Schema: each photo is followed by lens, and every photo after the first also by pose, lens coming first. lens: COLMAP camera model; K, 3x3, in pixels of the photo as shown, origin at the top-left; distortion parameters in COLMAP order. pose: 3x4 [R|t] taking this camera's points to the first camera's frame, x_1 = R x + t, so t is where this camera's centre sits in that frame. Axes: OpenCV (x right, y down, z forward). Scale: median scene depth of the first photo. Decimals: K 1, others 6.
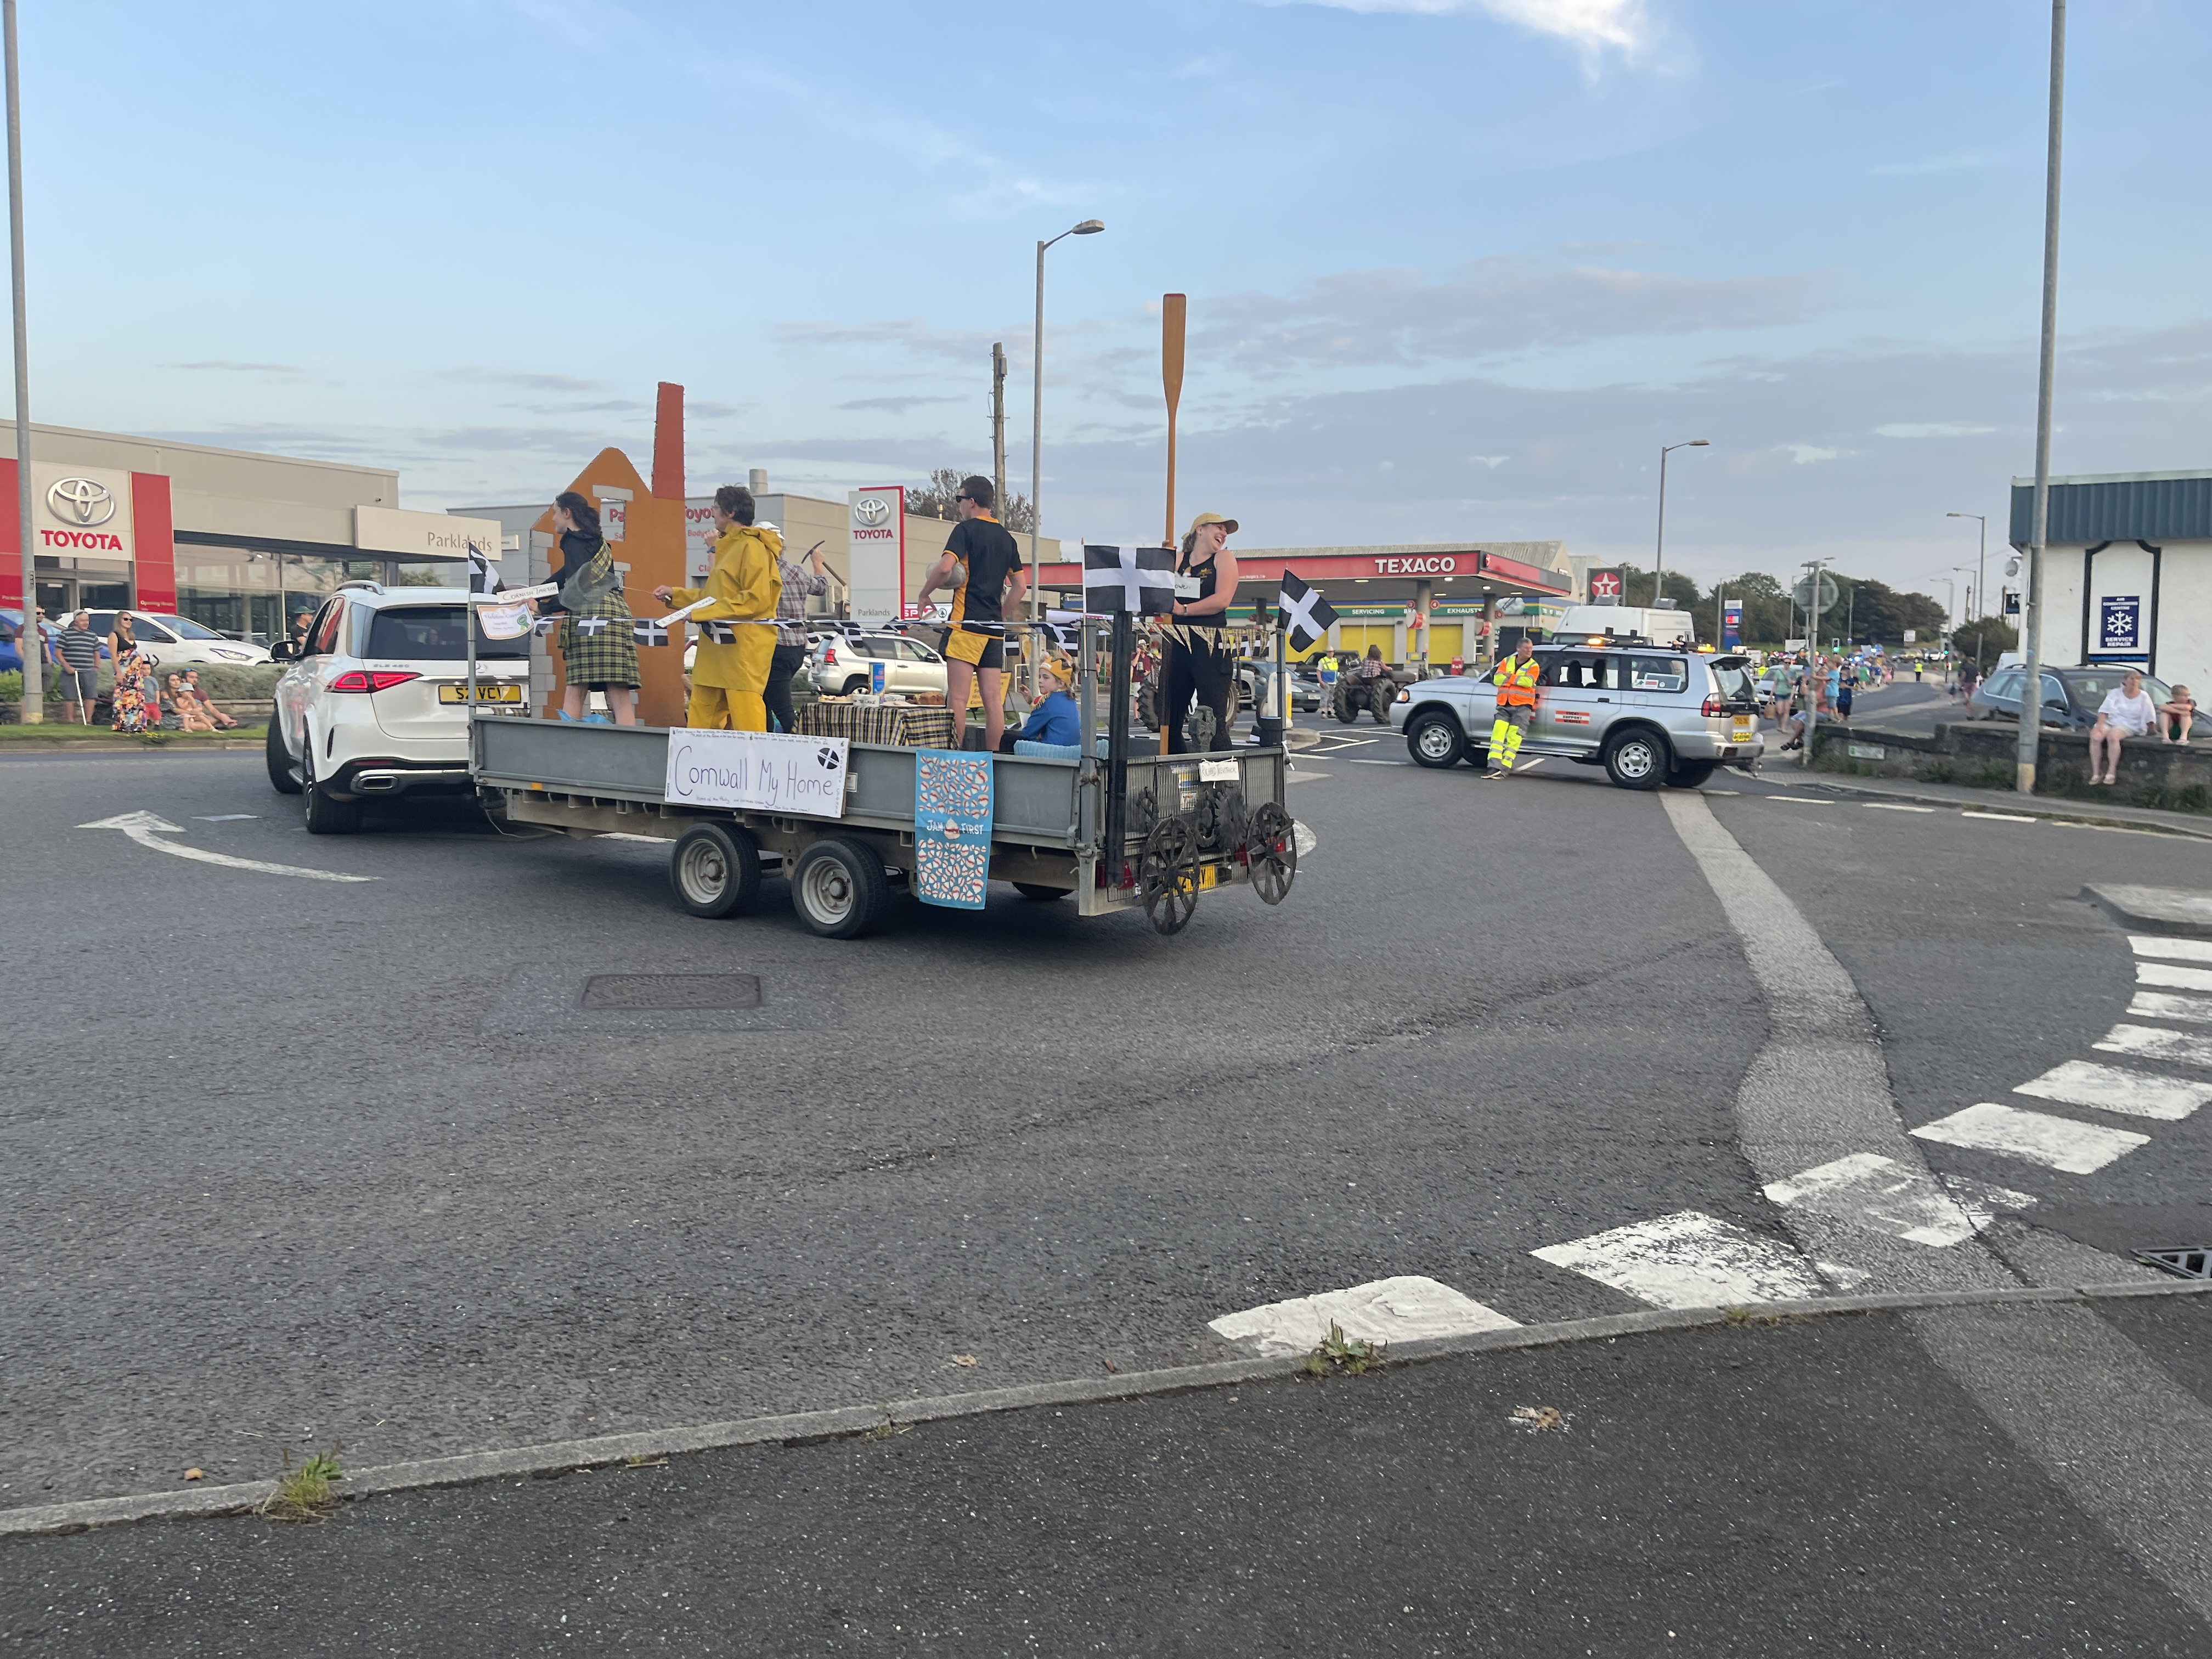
lens RADIAL K [[1668.8, 0, 1099.8], [0, 1668.8, 804.6], [0, 0, 1]] dist [0.050606, -0.047192]
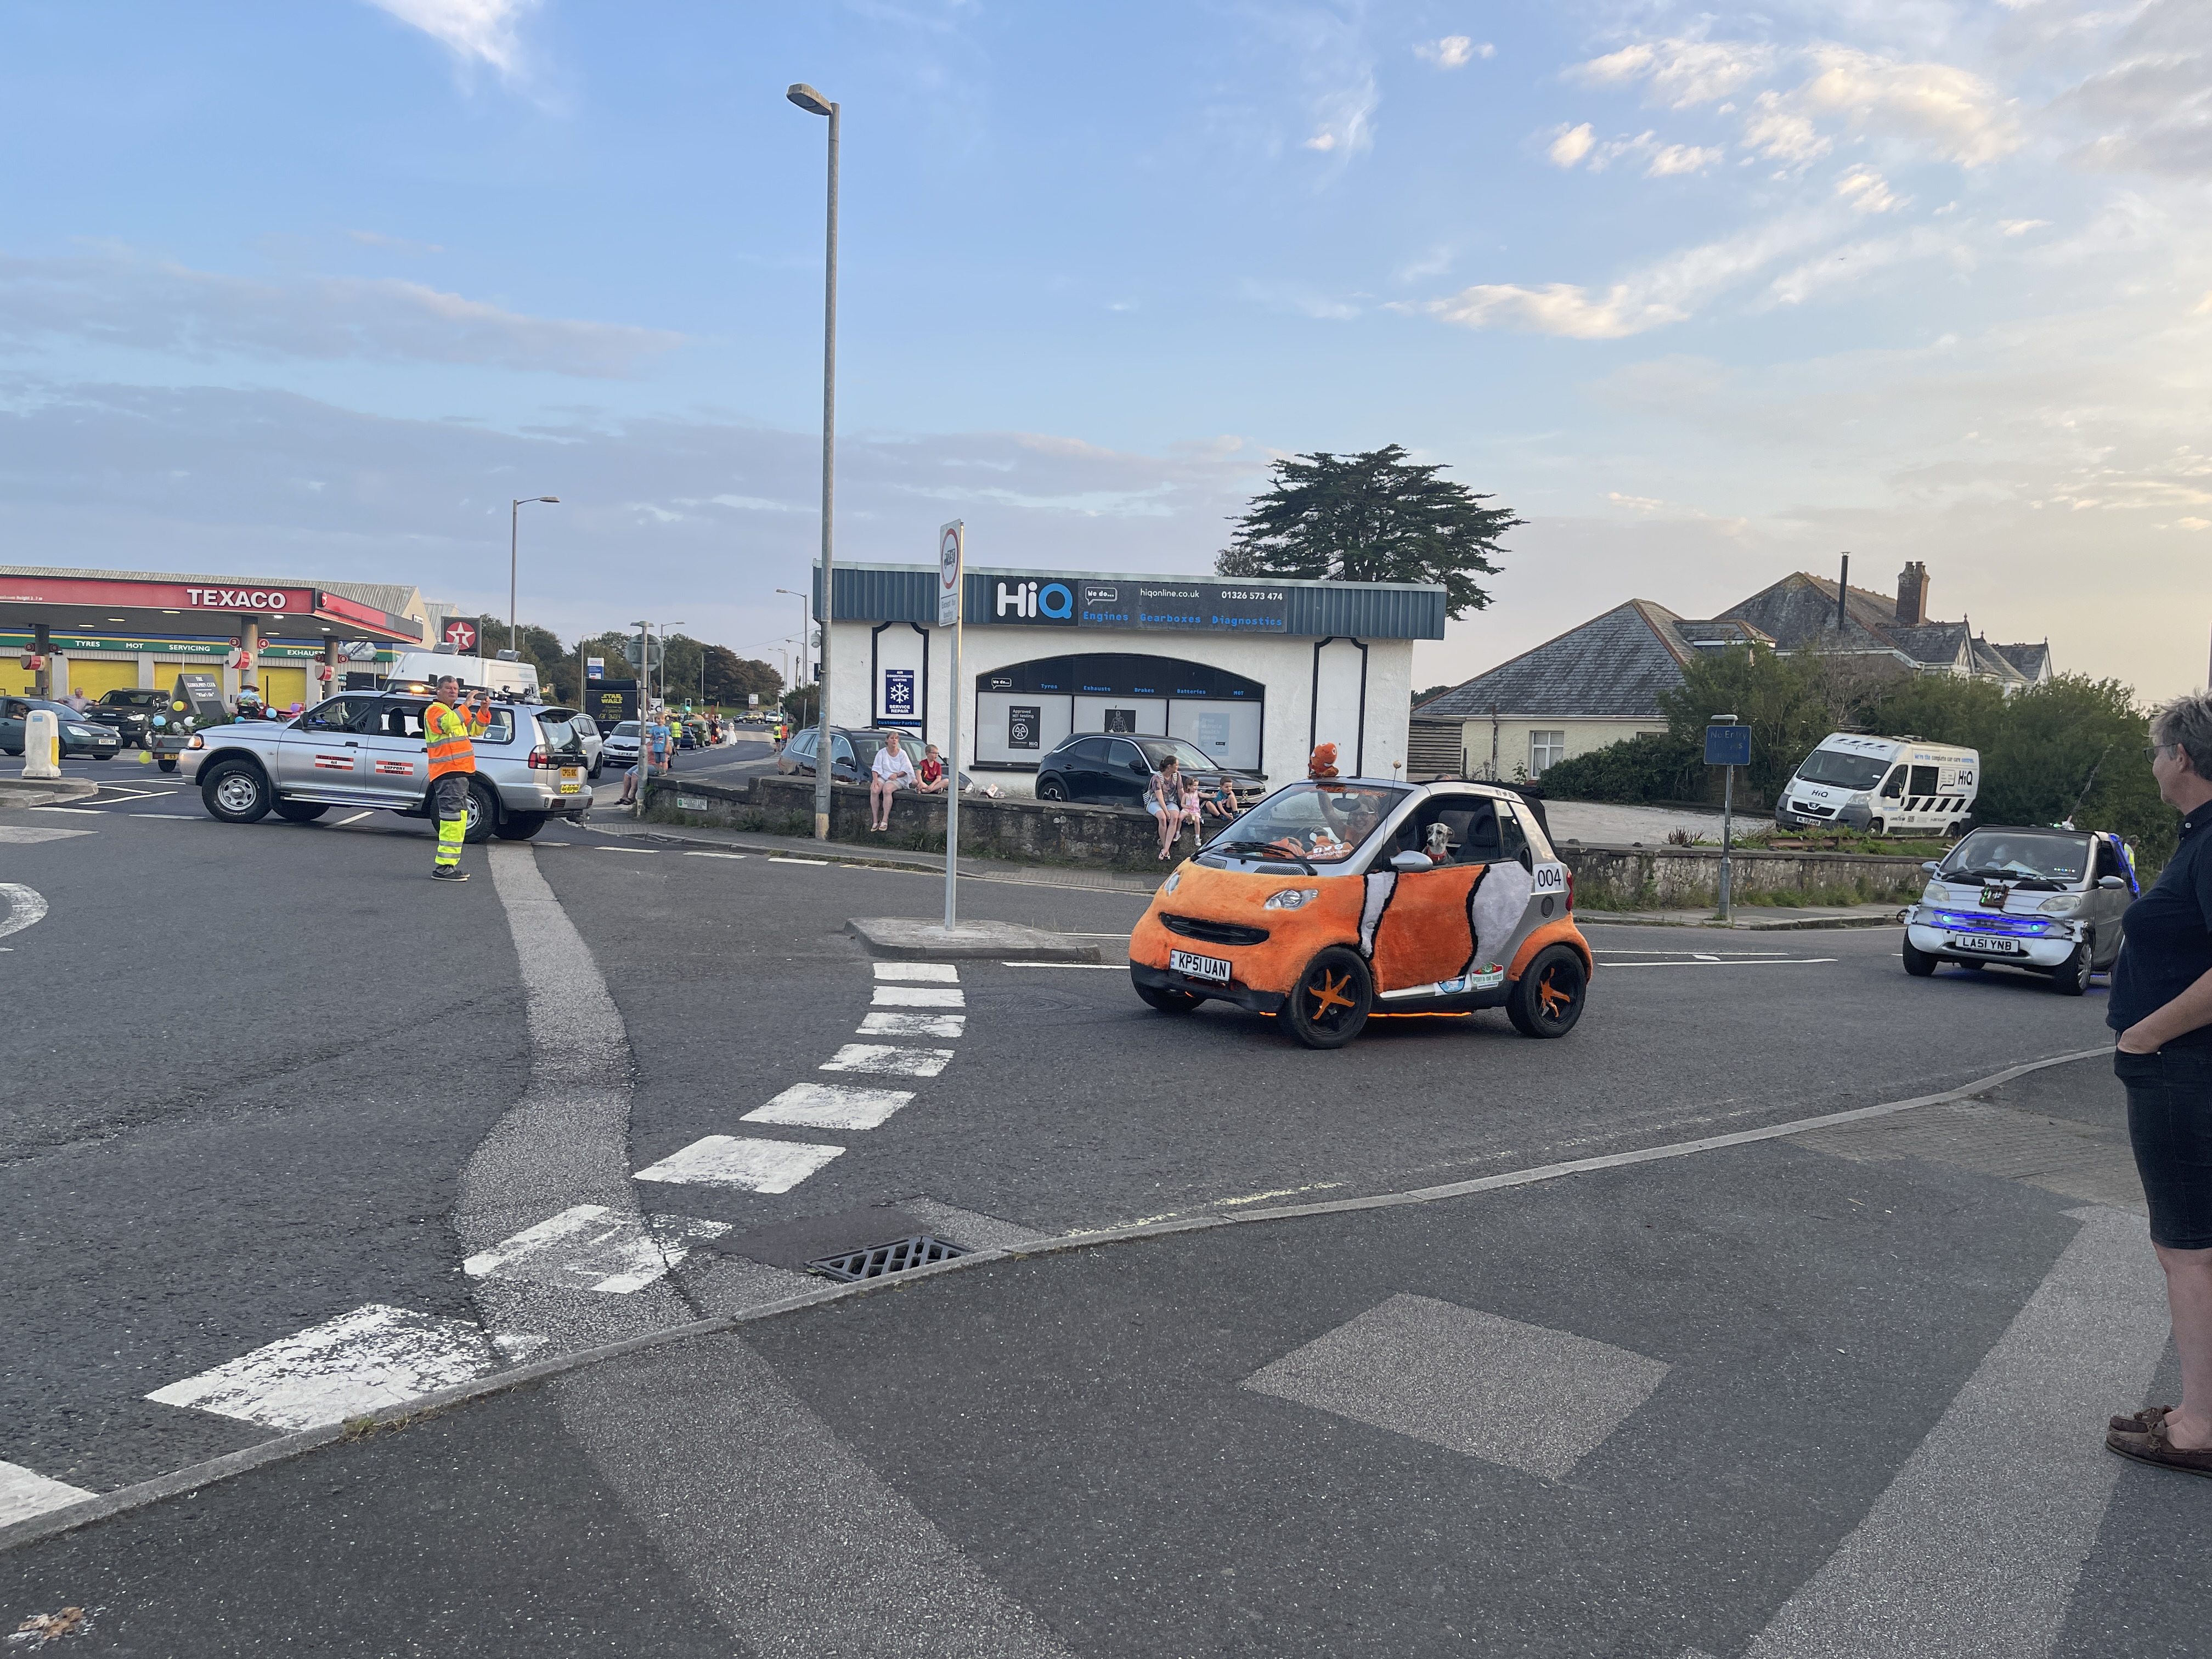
lens RADIAL K [[1656.7, 0, 1095.7], [0, 1656.7, 842.0], [0, 0, 1]] dist [0.058145, -0.066968]
pose [[0.797495, -0.018017, 0.603056, 0.094938], [0.023662, 0.999719, -0.001424, 0.002104], [-0.602861, 0.015405, 0.797697, 0.030208]]
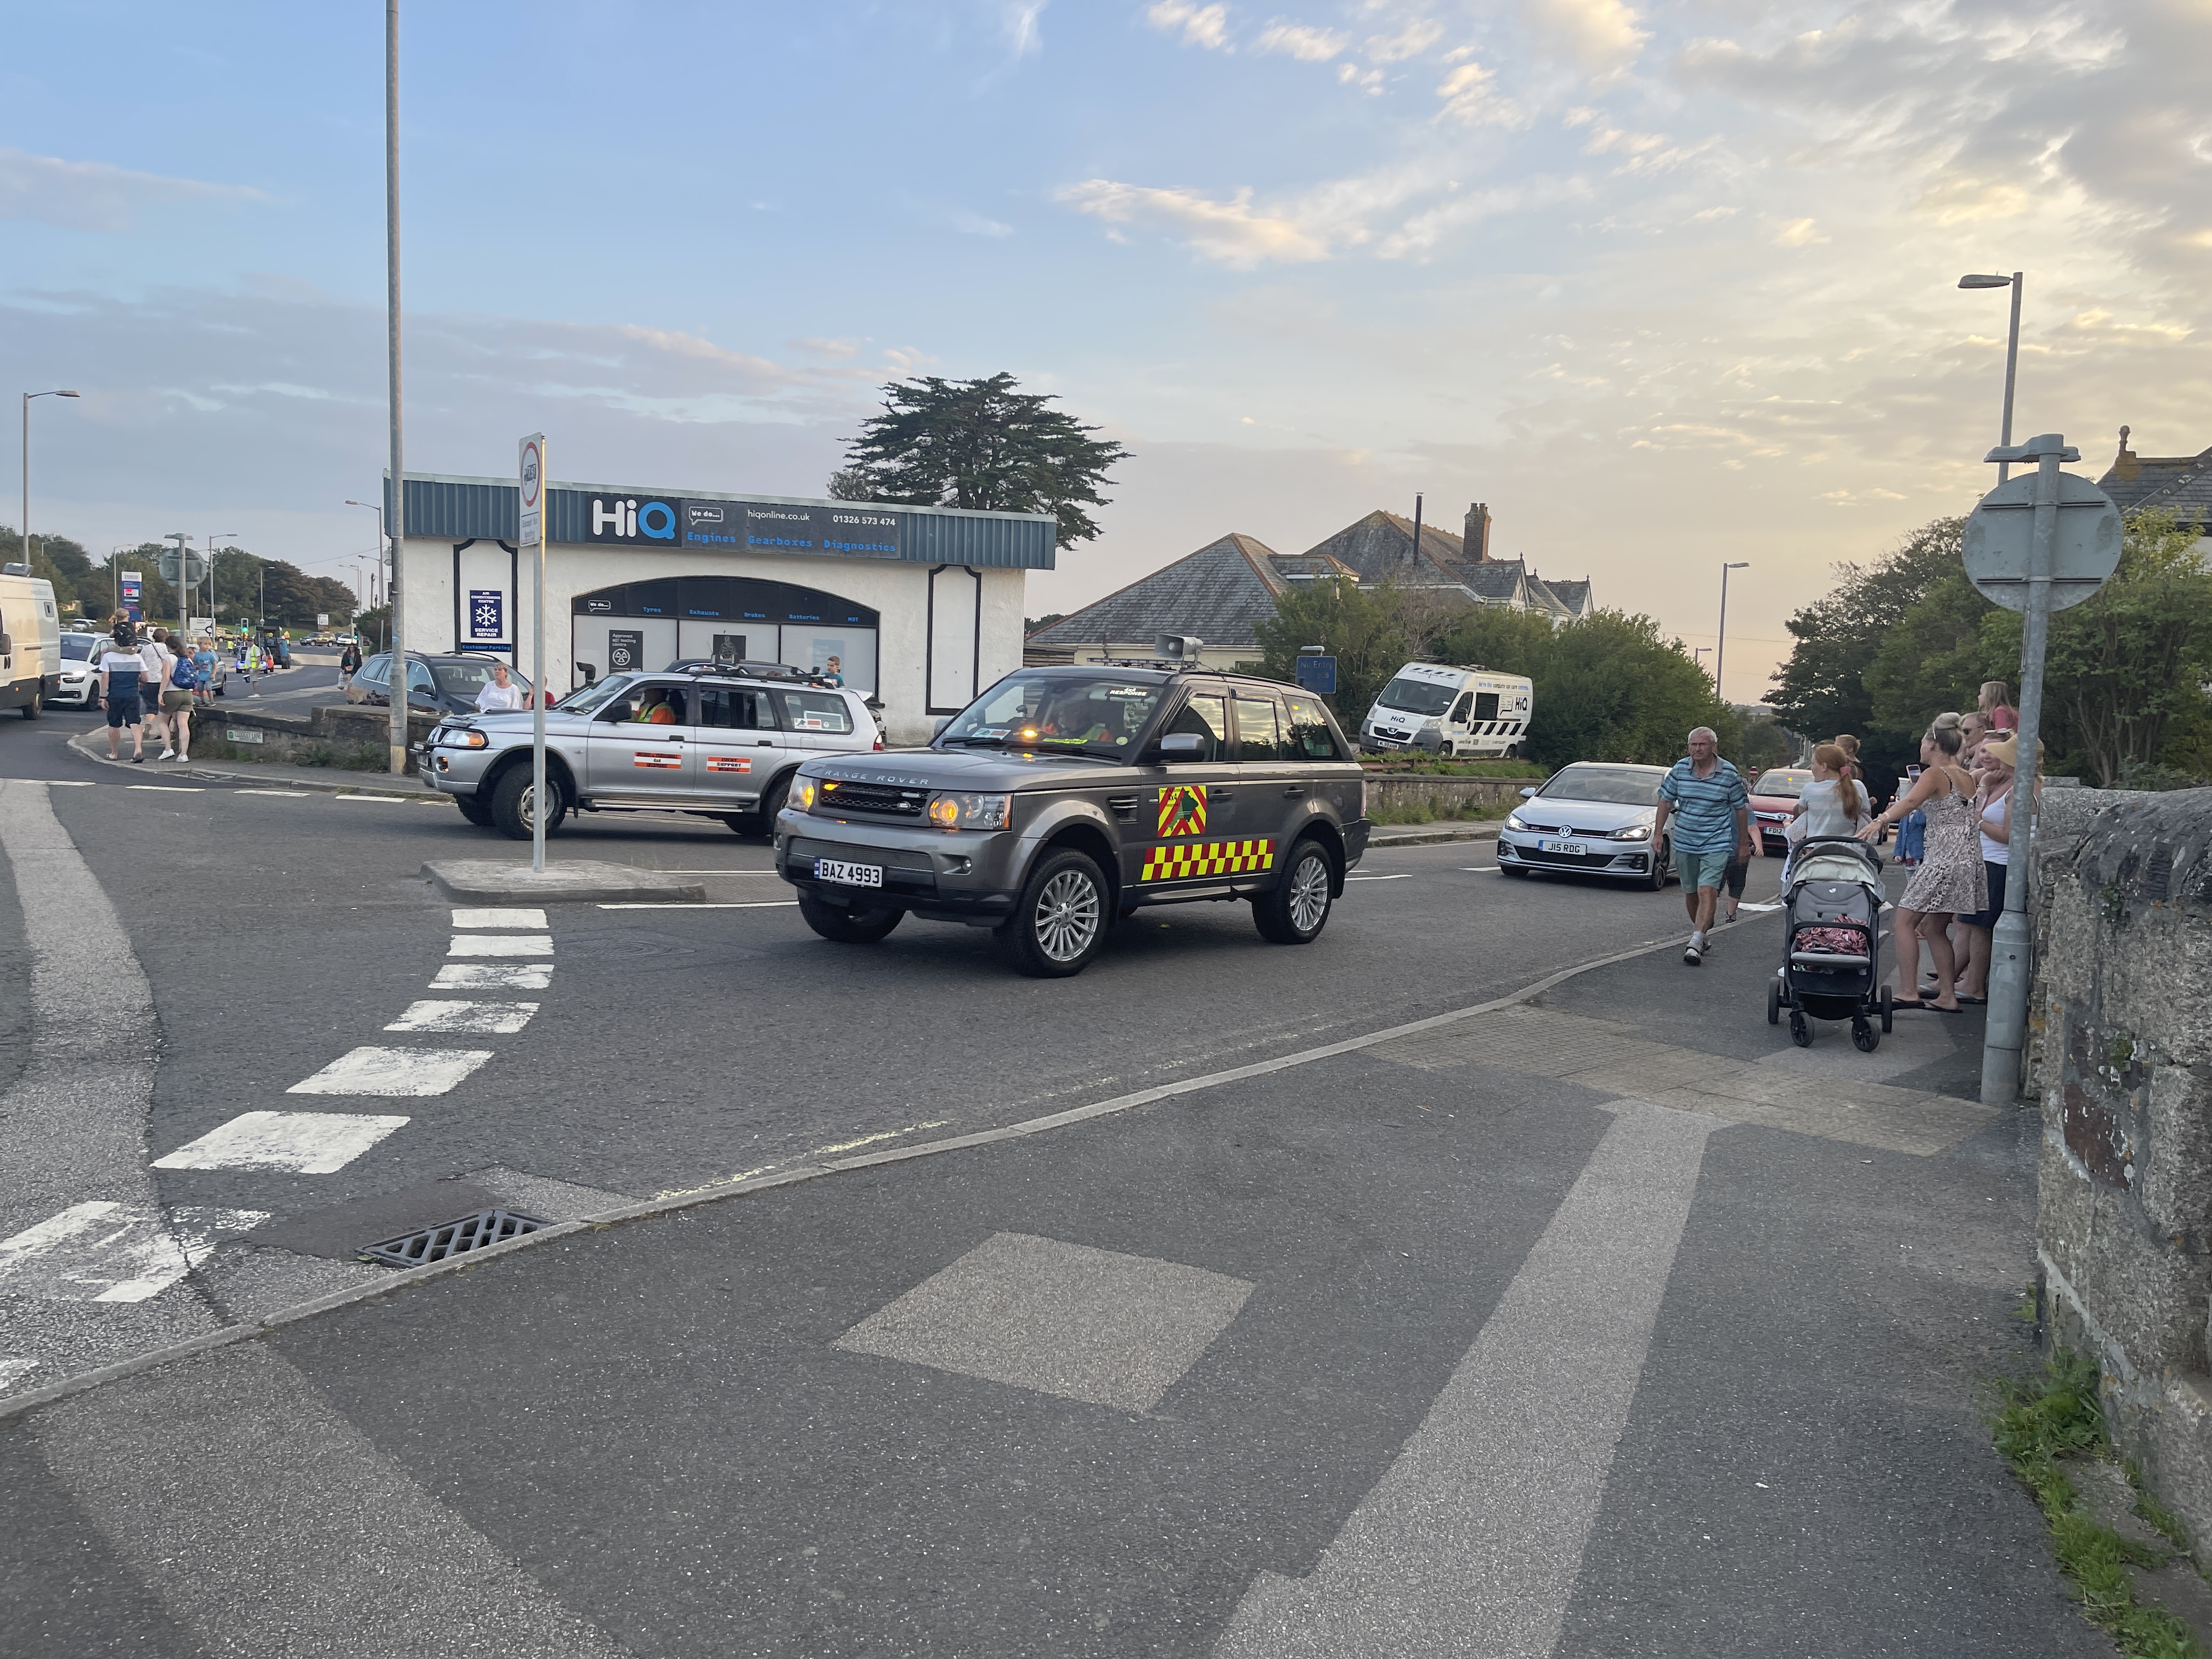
lens RADIAL K [[1655.0, 0, 1090.5], [0, 1655.0, 821.6], [0, 0, 1]] dist [0.061016, -0.073832]
pose [[0.642736, -0.051108, 0.764381, 0.118233], [0.035026, 0.998689, 0.037323, -0.004040], [-0.765286, 0.002785, 0.643684, 0.036310]]
